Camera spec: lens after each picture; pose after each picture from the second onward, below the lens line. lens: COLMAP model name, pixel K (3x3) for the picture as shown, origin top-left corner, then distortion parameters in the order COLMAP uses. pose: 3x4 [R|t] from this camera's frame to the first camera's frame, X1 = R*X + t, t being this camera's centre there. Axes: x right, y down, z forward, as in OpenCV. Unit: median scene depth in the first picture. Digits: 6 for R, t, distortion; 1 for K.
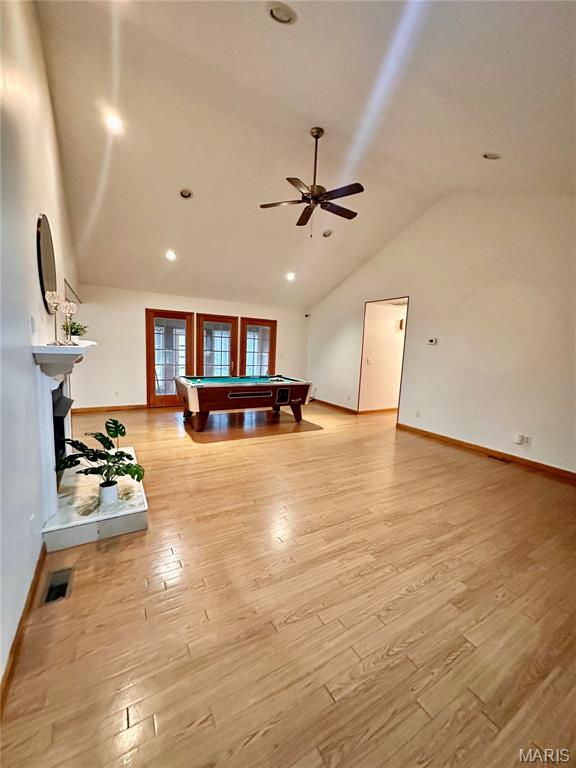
lens RADIAL K [[306.7, 0, 288.7], [0, 306.7, 384.7], [0, 0, 1]] dist [-0.000975, -0.000171]
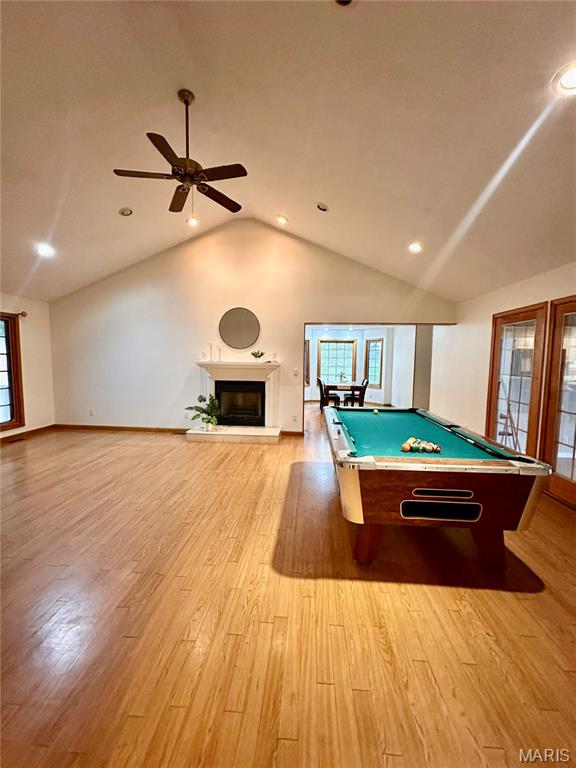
lens RADIAL K [[306.7, 0, 288.7], [0, 306.7, 384.7], [0, 0, 1]] dist [-0.000975, -0.000171]
pose [[-0.561742, 0.018546, -0.827105, 0.651266], [-0.138120, 0.983615, 0.115863, -0.203647], [0.815701, 0.179325, -0.549976, 1.864464]]
